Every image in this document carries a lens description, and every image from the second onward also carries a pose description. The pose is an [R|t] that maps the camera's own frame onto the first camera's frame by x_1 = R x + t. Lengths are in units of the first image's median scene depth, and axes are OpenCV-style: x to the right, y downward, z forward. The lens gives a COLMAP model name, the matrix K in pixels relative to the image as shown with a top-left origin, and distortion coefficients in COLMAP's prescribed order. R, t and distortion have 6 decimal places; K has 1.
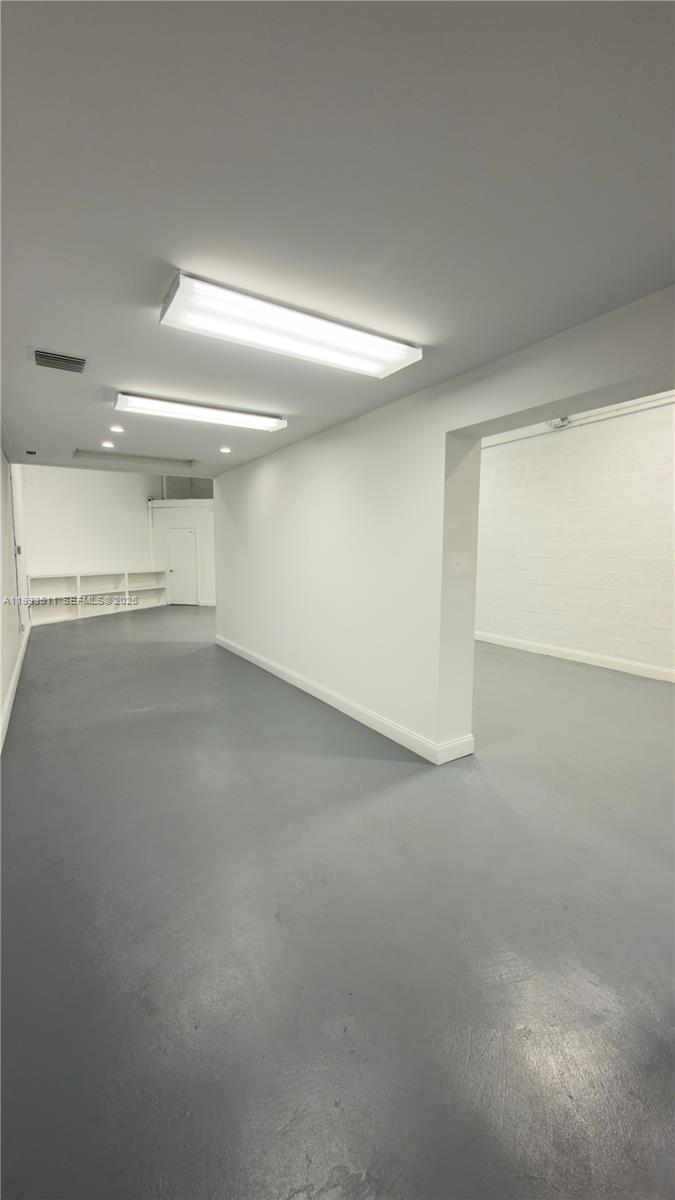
lens RADIAL K [[475.8, 0, 335.4], [0, 475.8, 599.9], [0, 0, 1]] dist [0.001195, -0.000276]
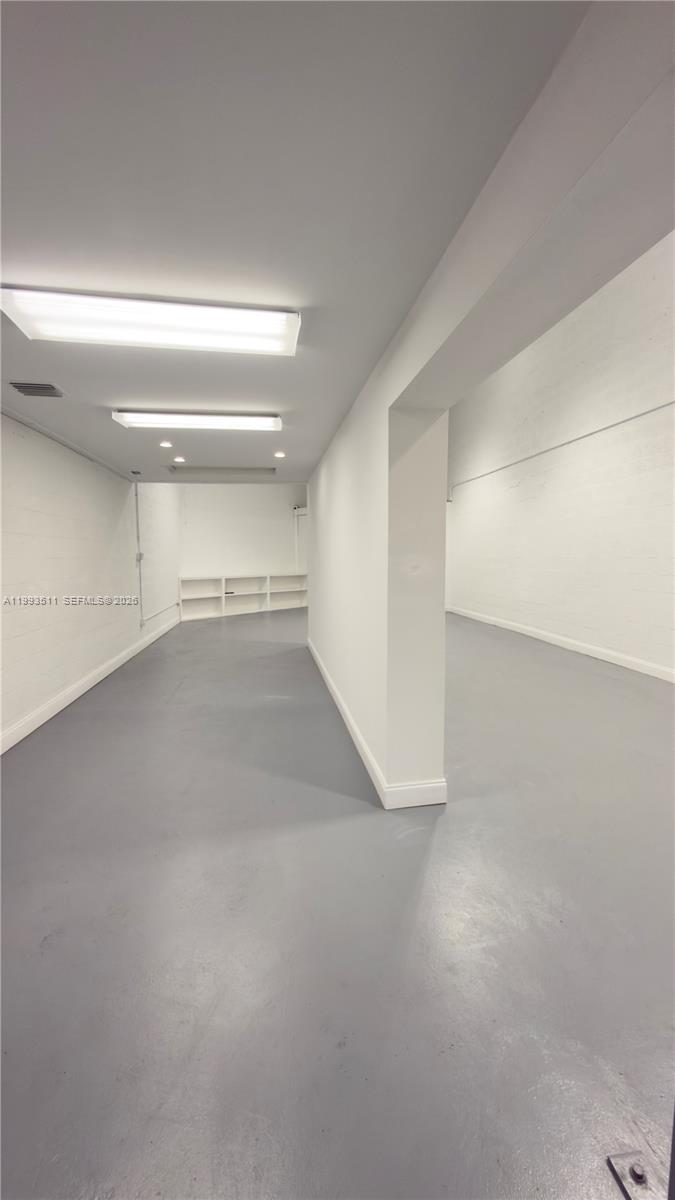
lens RADIAL K [[475.8, 0, 340.9], [0, 475.8, 598.8], [0, 0, 1]] dist [0.001195, -0.000276]
pose [[0.924365, 0.023370, -0.380794, 0.162503], [-0.026895, 0.999631, -0.003938, -0.005471], [0.380561, 0.013881, 0.924652, 0.071316]]
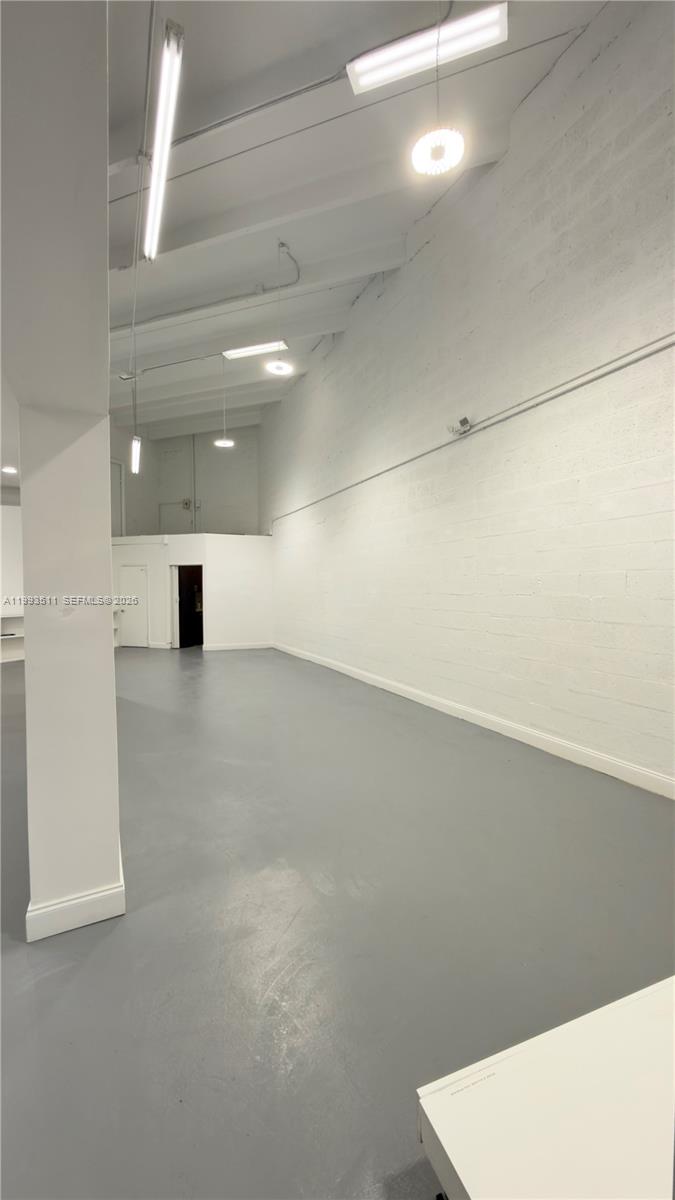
lens RADIAL K [[475.8, 0, 338.5], [0, 475.8, 598.8], [0, 0, 1]] dist [0.001195, -0.000276]
pose [[0.995530, -0.008974, -0.094016, 0.241486], [0.001661, 0.996985, -0.077571, -0.014951], [0.094429, 0.077068, 0.992544, 0.144758]]
